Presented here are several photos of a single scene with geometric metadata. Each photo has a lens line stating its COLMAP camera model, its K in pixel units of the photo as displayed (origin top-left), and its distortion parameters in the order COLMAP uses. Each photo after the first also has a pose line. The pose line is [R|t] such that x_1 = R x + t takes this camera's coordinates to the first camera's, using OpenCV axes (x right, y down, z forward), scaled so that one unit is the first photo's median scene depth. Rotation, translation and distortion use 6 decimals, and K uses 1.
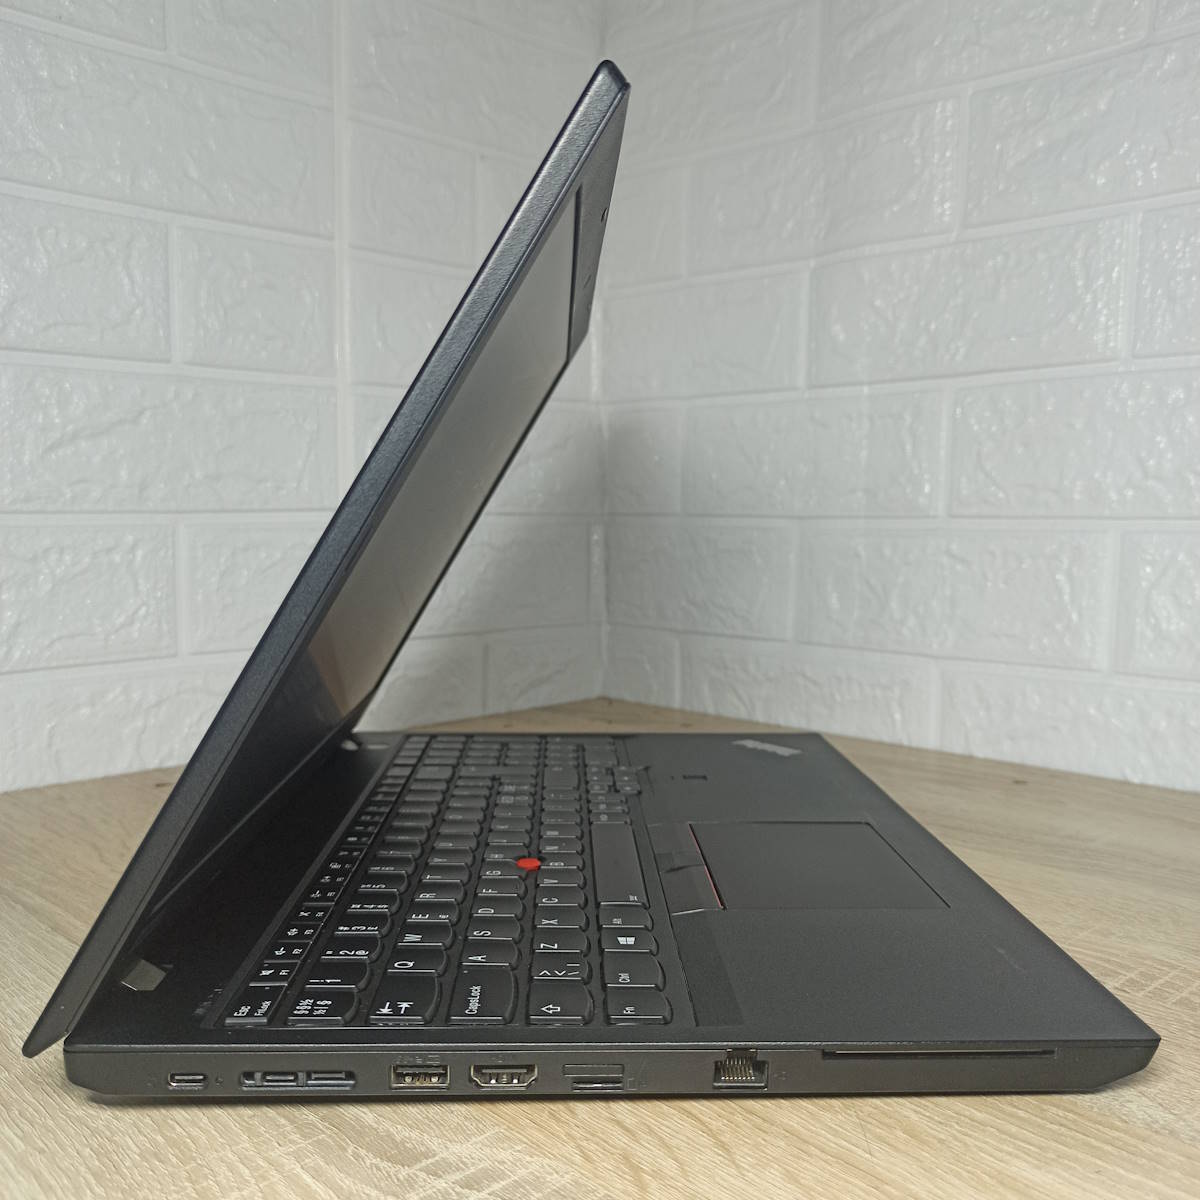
lens RADIAL K [[1208.7, 0, 600.0], [0, 1208.7, 610.4], [0, 0, 1]] dist [0.006979, 0.000000]
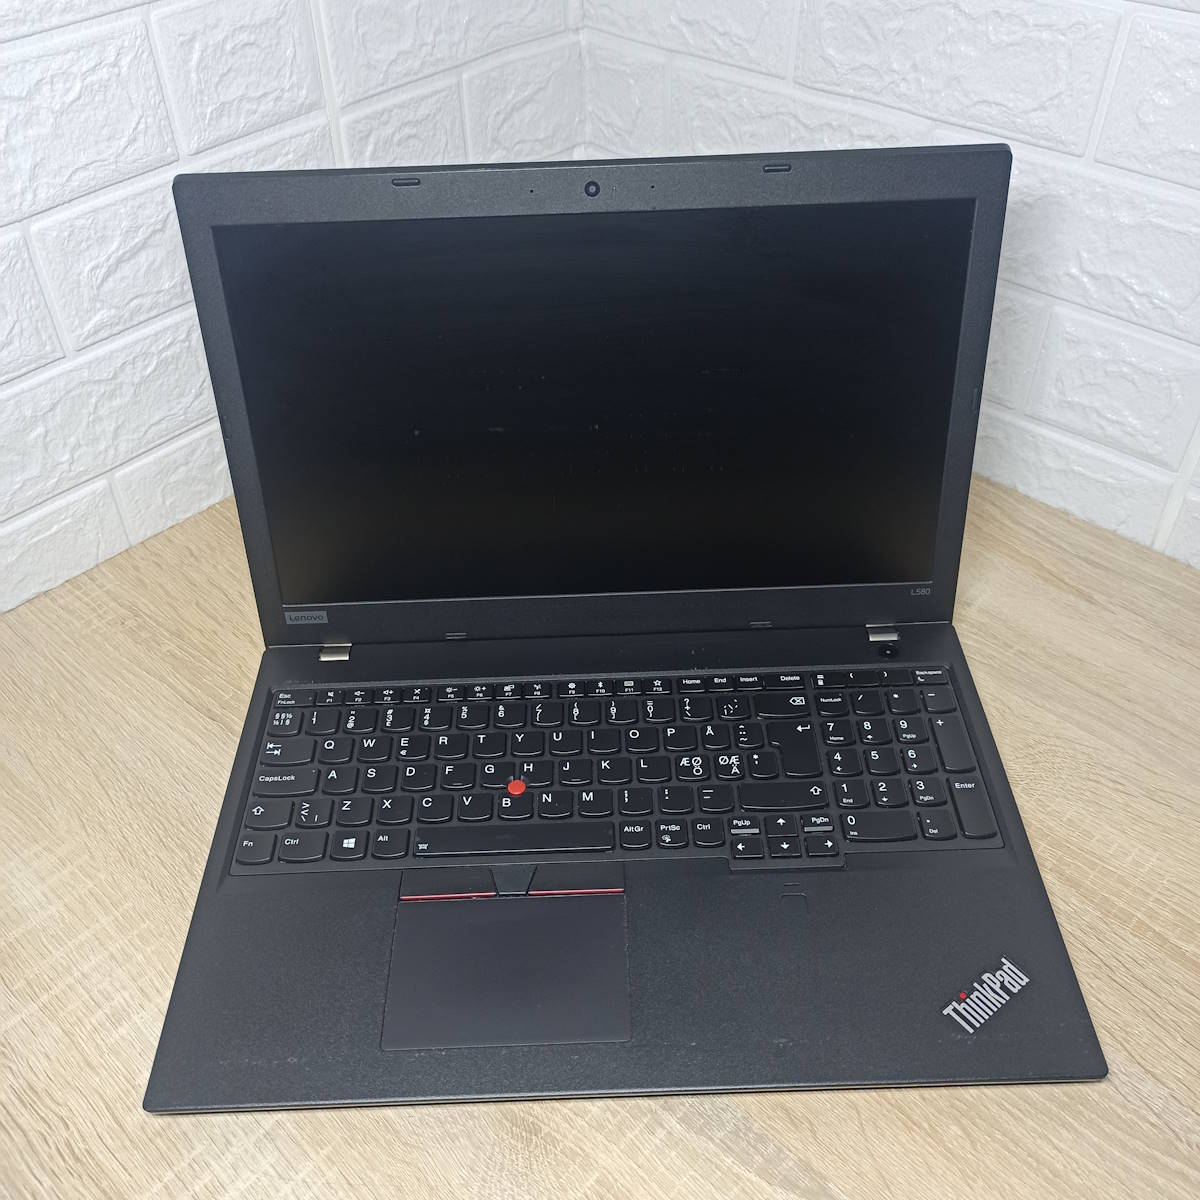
lens RADIAL K [[1208.7, 0, 598.8], [0, 1208.7, 595.1], [0, 0, 1]] dist [0.006979, 0.000000]
pose [[0.998333, -0.052625, 0.023705, -0.043180], [0.028020, 0.800967, 0.598053, -0.522863], [-0.050460, -0.596392, 0.801106, -0.068305]]
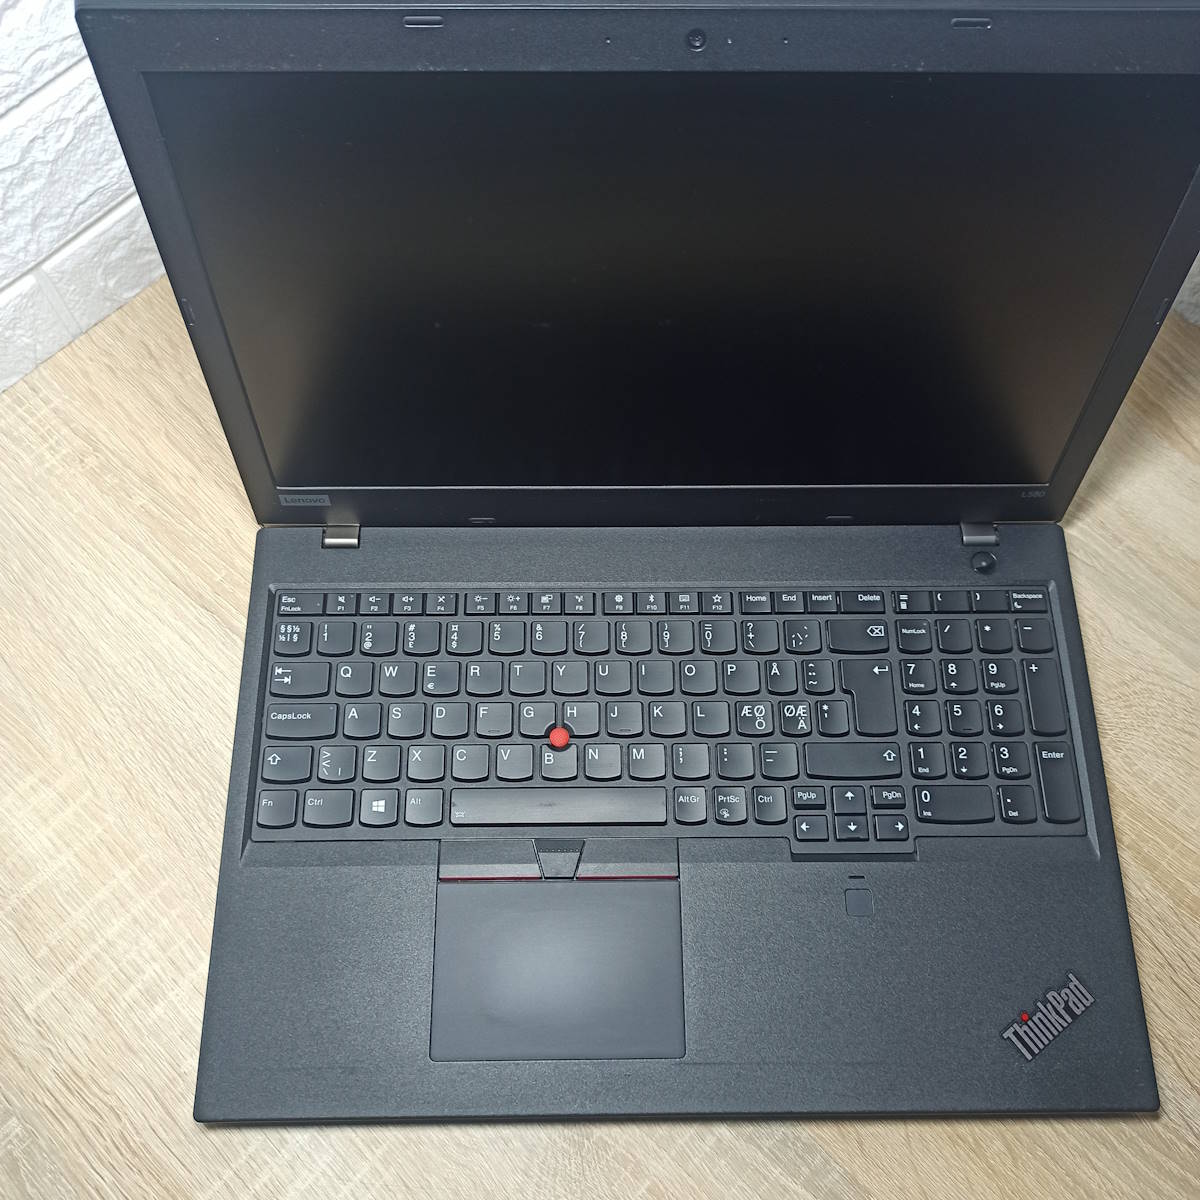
lens RADIAL K [[1208.7, 0, 595.6], [0, 1208.7, 593.0], [0, 0, 1]] dist [0.006979, 0.000000]
pose [[0.999008, -0.033353, 0.029503, -0.088230], [-0.011047, 0.456205, 0.889806, -0.641763], [-0.043137, -0.889249, 0.455384, 0.294596]]
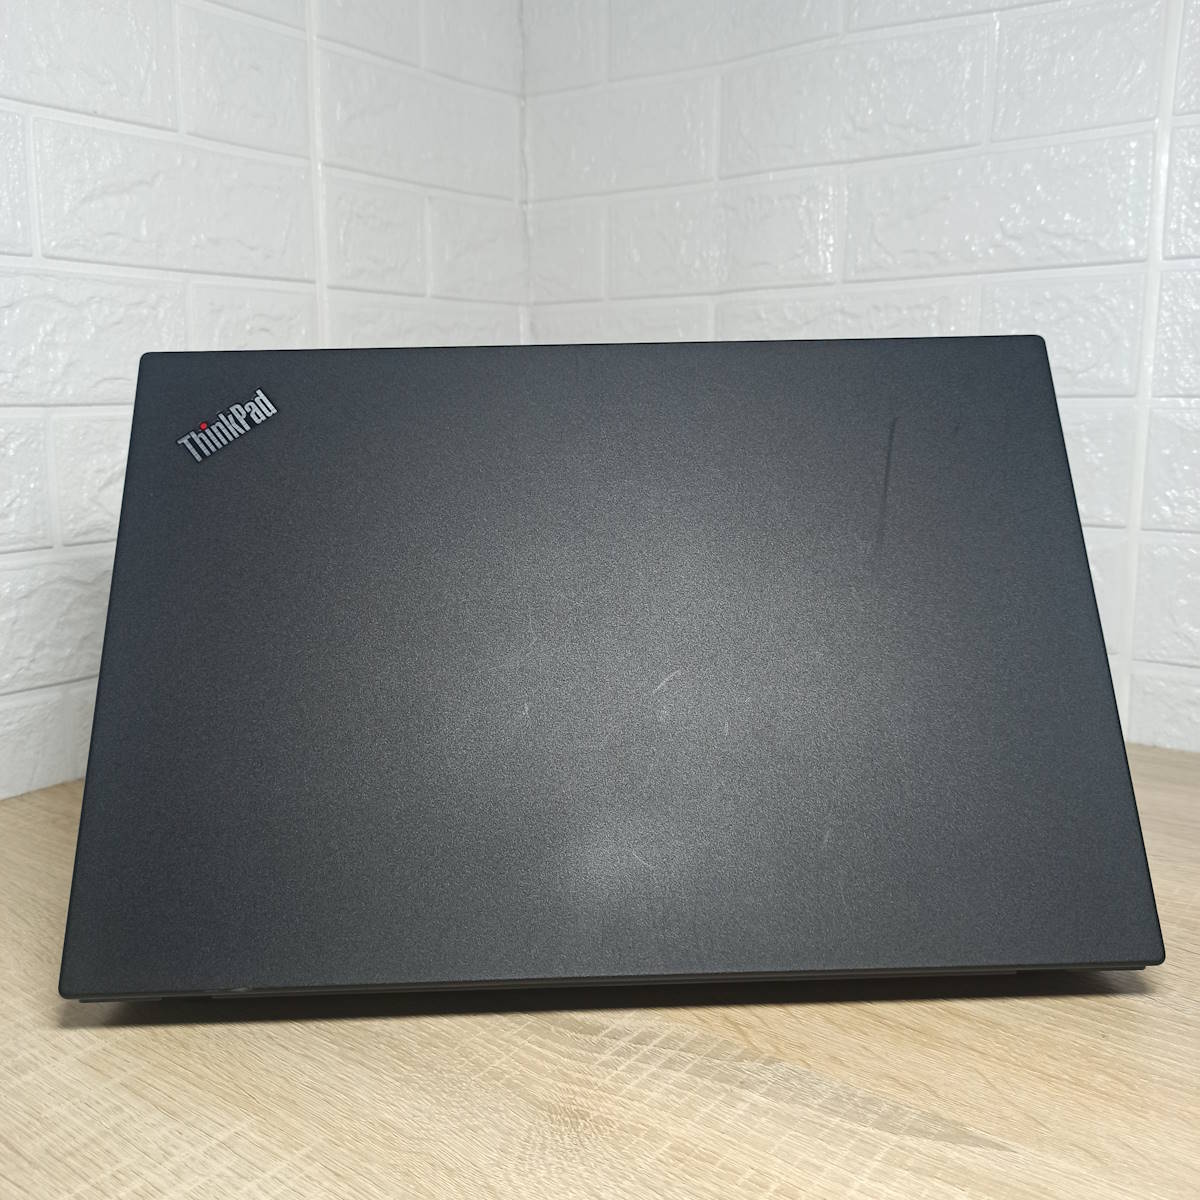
lens RADIAL K [[1208.7, 0, 594.1], [0, 1208.7, 594.8], [0, 0, 1]] dist [0.006979, 0.000000]
pose [[0.988608, -0.037774, 0.145694, -0.151385], [0.027473, 0.997021, 0.072079, -0.095816], [-0.147982, -0.067255, 0.986701, -0.217383]]
